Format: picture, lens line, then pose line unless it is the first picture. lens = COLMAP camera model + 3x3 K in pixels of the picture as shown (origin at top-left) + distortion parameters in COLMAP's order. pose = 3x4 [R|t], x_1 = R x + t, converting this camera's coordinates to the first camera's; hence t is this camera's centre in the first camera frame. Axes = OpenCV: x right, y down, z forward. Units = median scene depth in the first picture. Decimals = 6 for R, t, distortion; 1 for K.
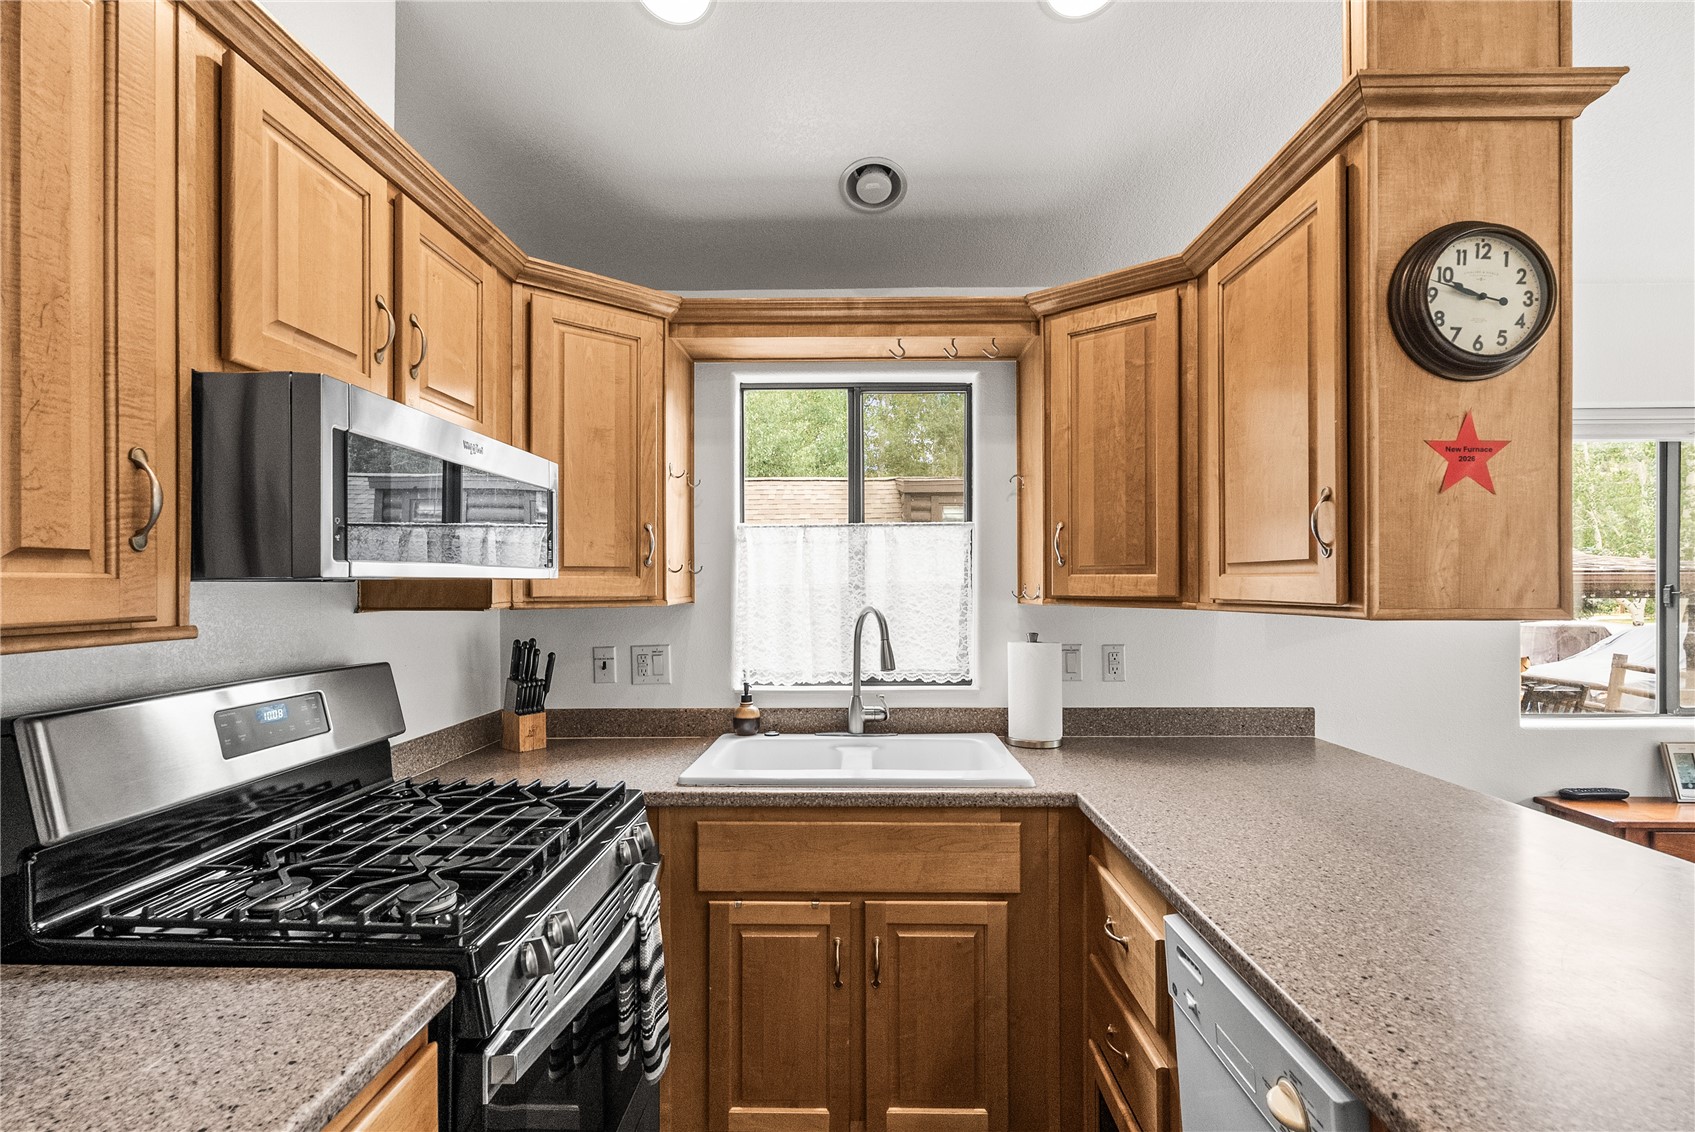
lens RADIAL K [[763.7, 0, 851.8], [0, 763.7, 579.9], [0, 0, 1]] dist [-0.005846, 0.000938]
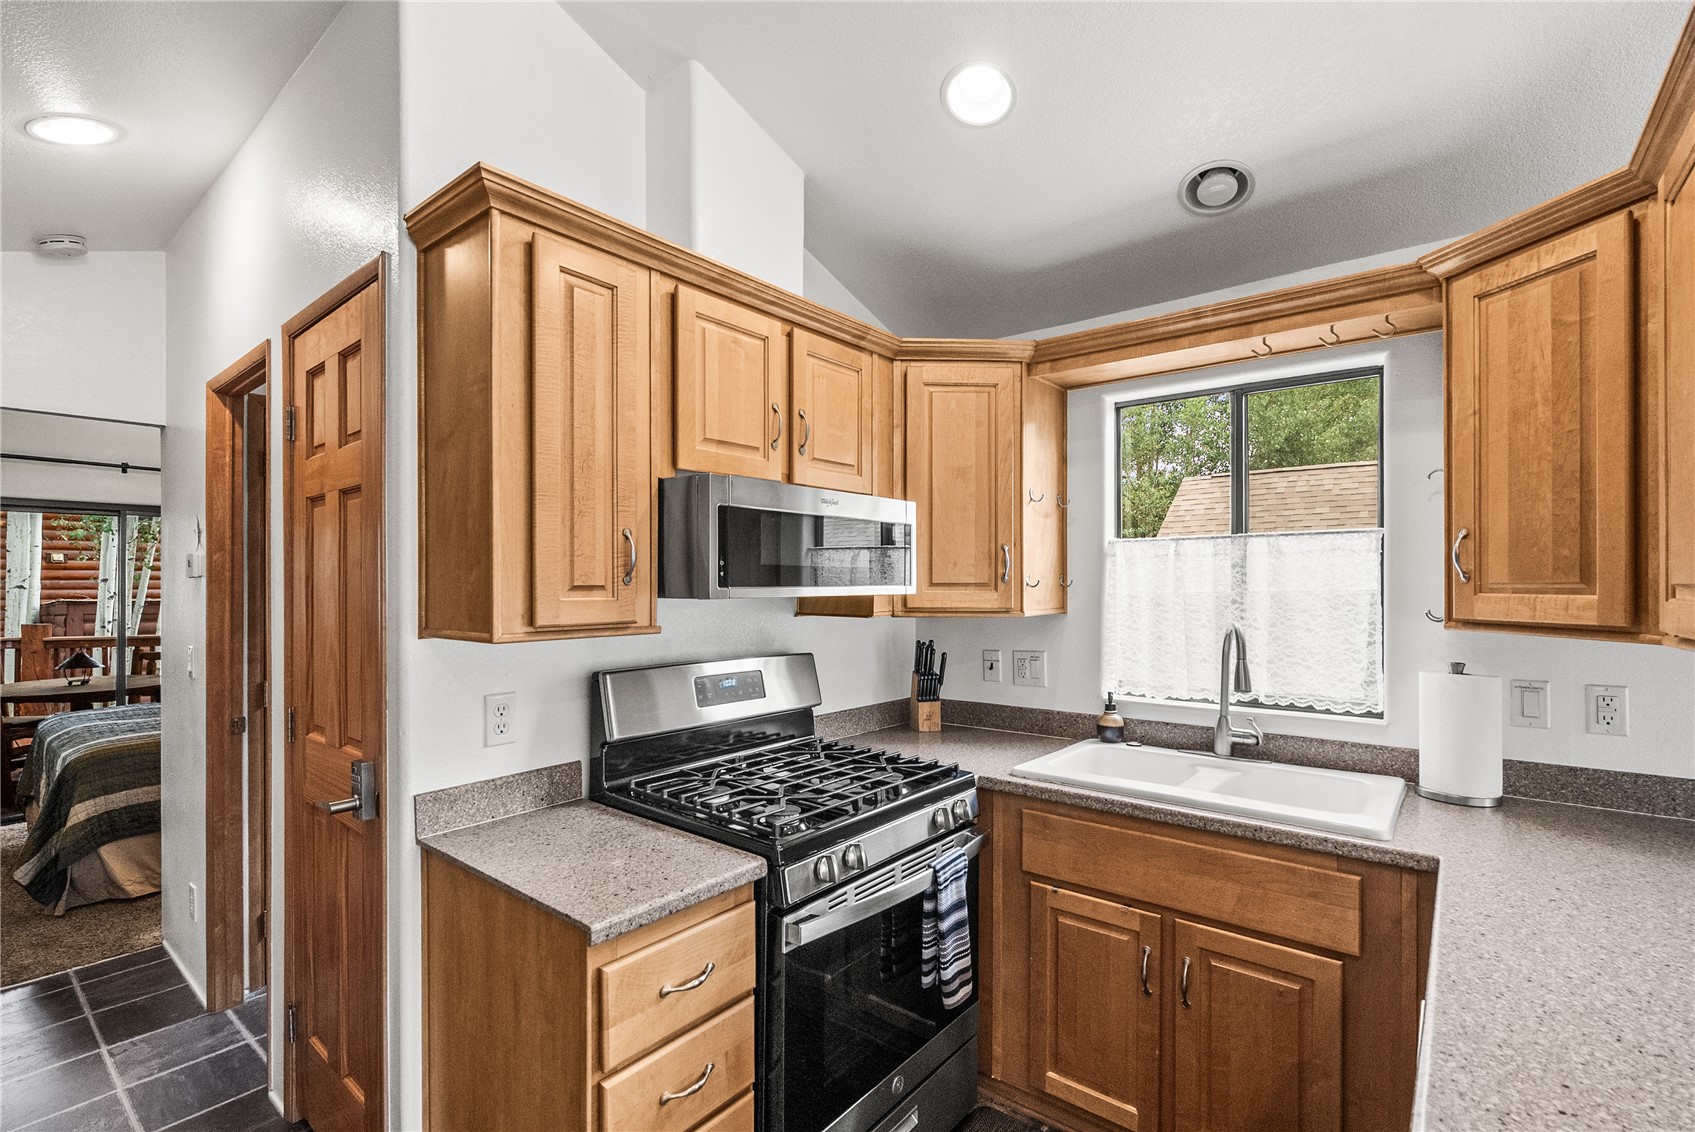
lens RADIAL K [[763.7, 0, 848.6], [0, 763.7, 583.1], [0, 0, 1]] dist [-0.005846, 0.000938]
pose [[0.786617, 0.001794, -0.617438, 0.296698], [-0.000063, 0.999996, 0.002824, -0.022921], [0.617441, -0.002183, 0.786614, -0.053546]]
